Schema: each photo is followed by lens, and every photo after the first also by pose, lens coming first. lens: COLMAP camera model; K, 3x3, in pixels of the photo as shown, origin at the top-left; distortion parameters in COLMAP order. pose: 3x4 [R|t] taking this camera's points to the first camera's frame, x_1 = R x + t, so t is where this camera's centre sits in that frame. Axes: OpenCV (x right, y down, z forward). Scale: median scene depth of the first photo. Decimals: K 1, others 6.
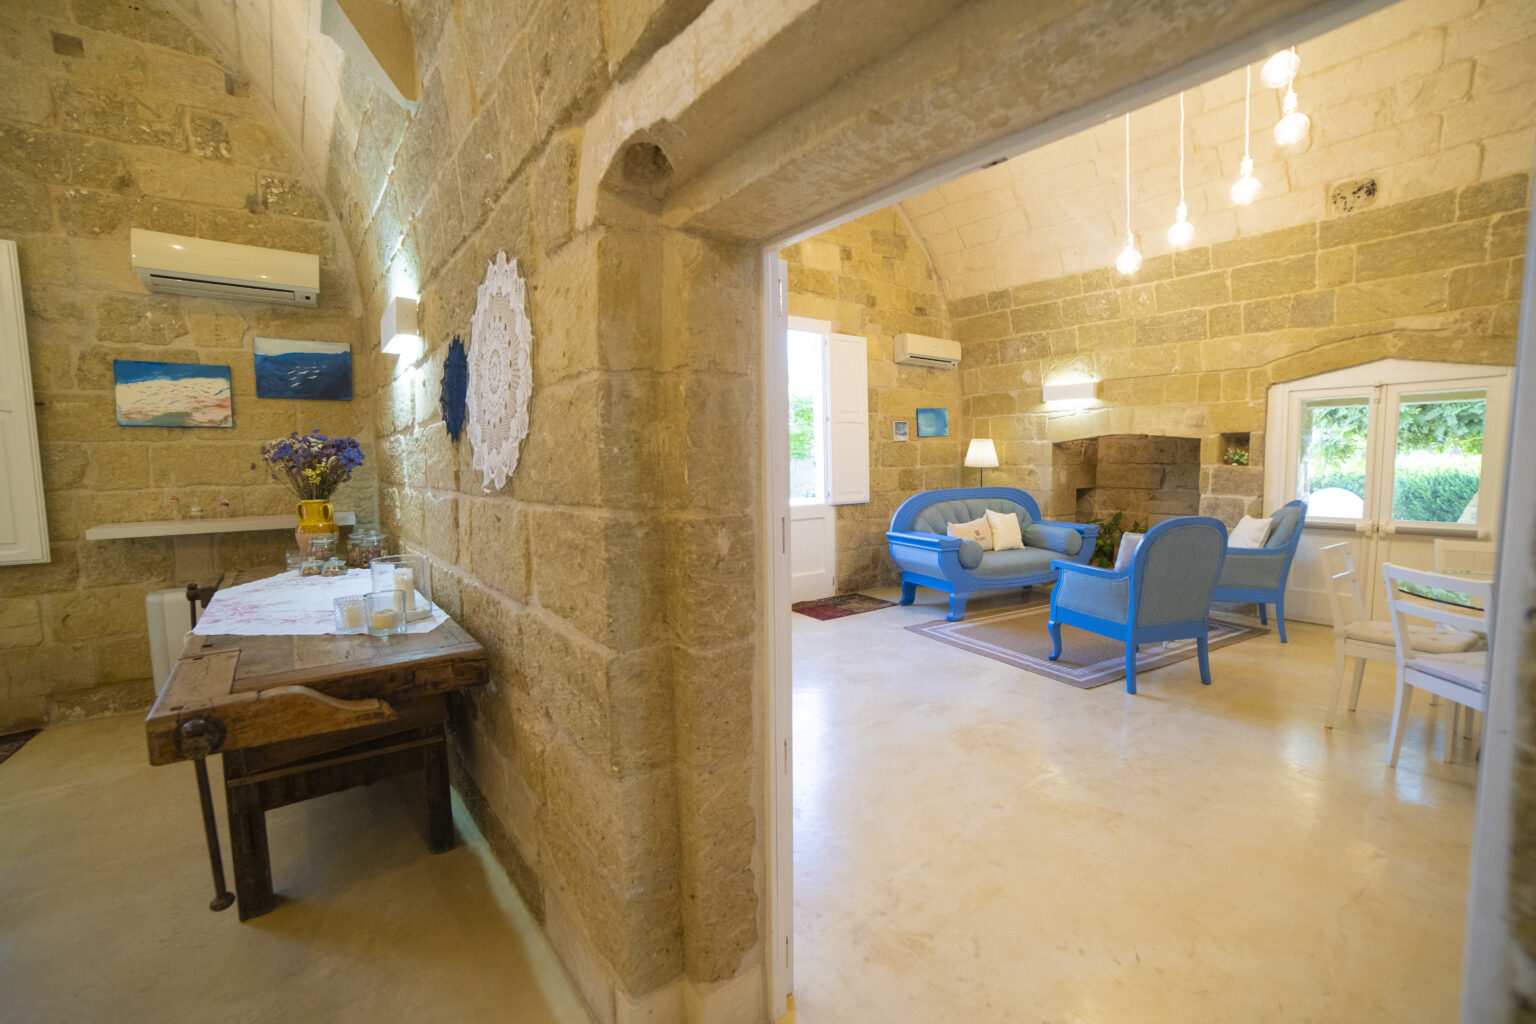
lens RADIAL K [[660.7, 0, 759.1], [0, 660.7, 513.8], [0, 0, 1]] dist [-0.116847, 0.045214]
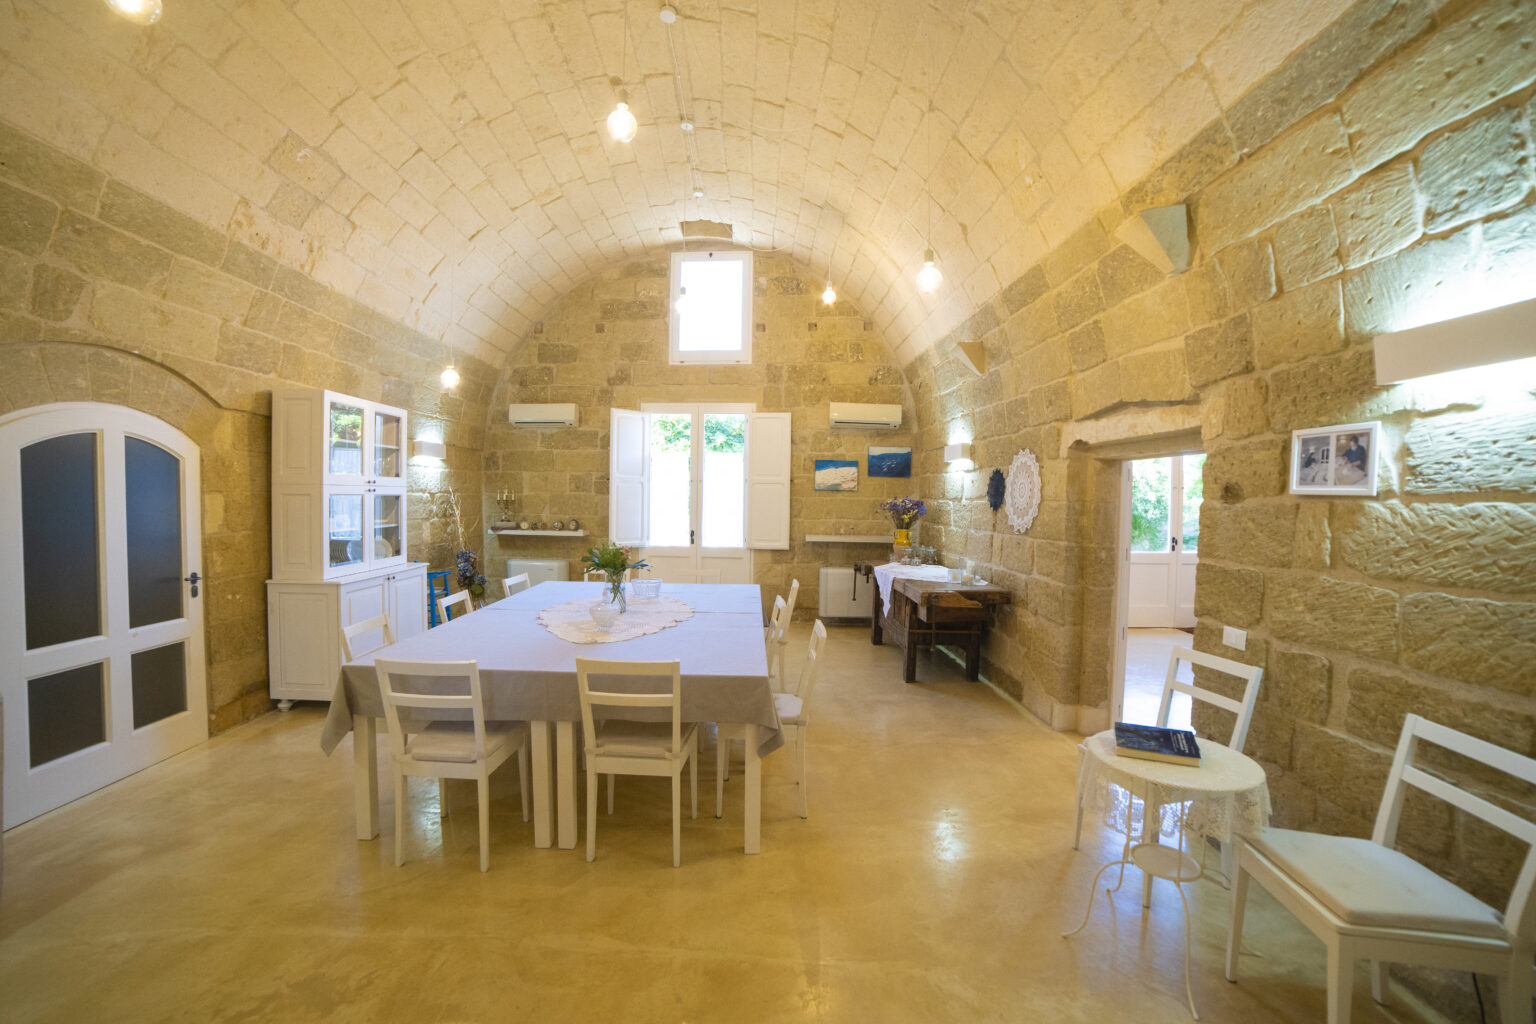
lens RADIAL K [[660.7, 0, 759.1], [0, 660.7, 513.8], [0, 0, 1]] dist [-0.116847, 0.045214]
pose [[0.815338, 0.043269, -0.577366, 0.244279], [-0.073997, 0.996813, -0.029792, 0.040948], [0.574237, 0.067014, 0.815942, -1.653806]]
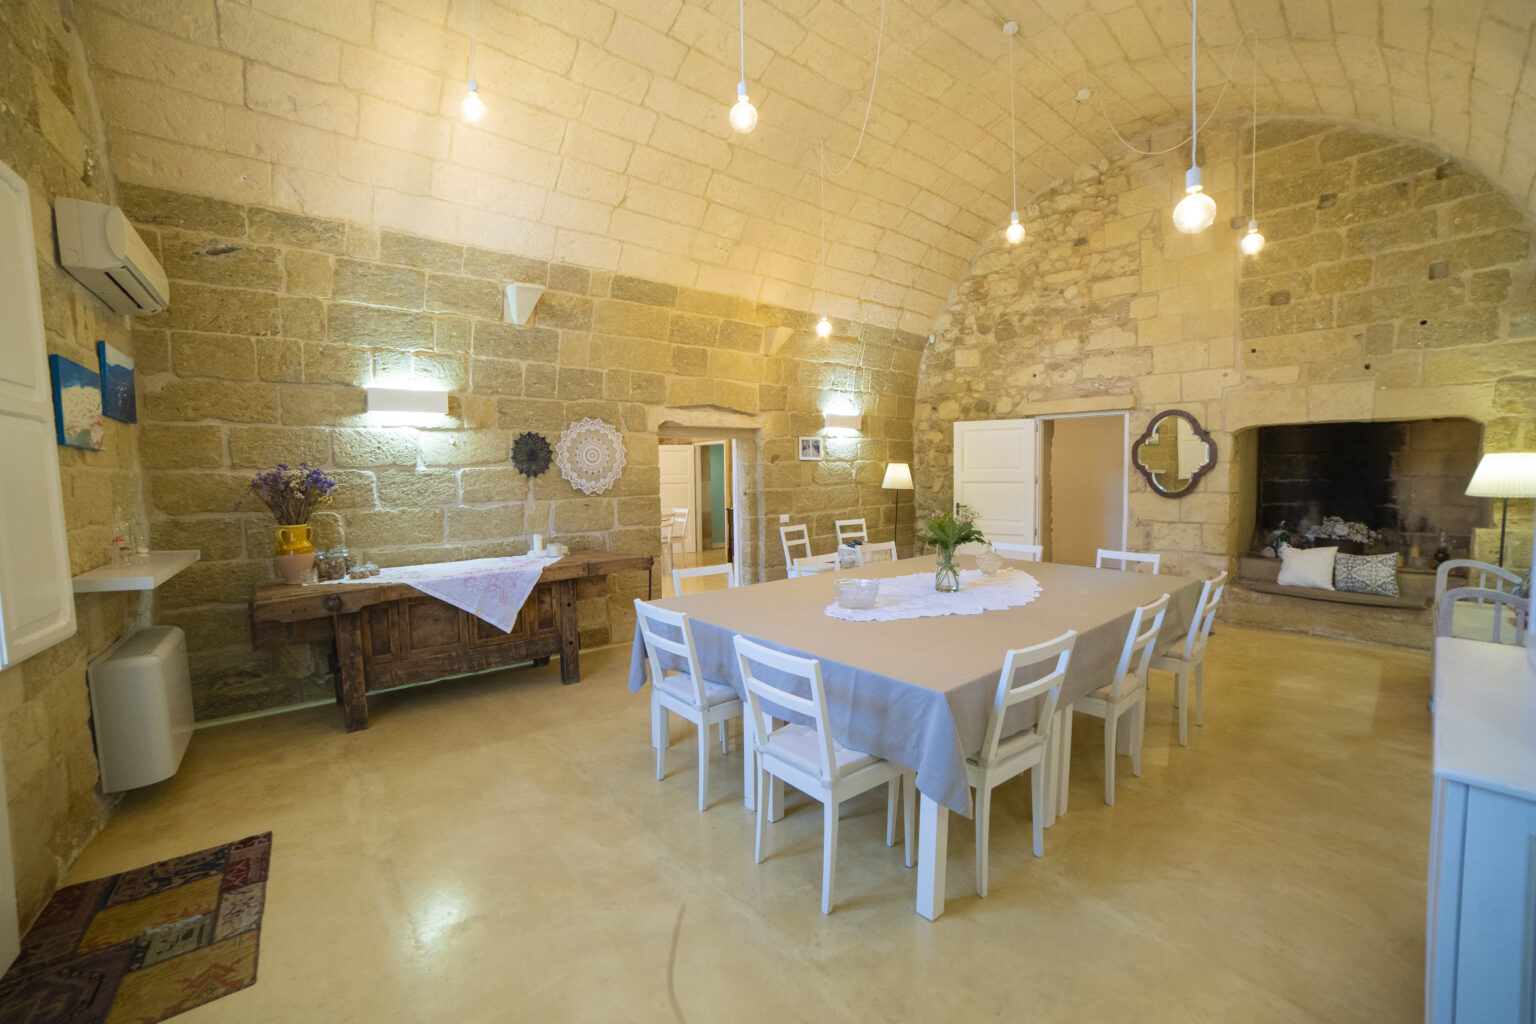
lens RADIAL K [[660.7, 0, 759.1], [0, 660.7, 513.8], [0, 0, 1]] dist [-0.116847, 0.045214]
pose [[-0.099678, -0.040027, 0.994214, -3.069183], [0.099953, 0.993734, 0.050028, -0.019537], [-0.989987, 0.104361, -0.095052, 0.474319]]
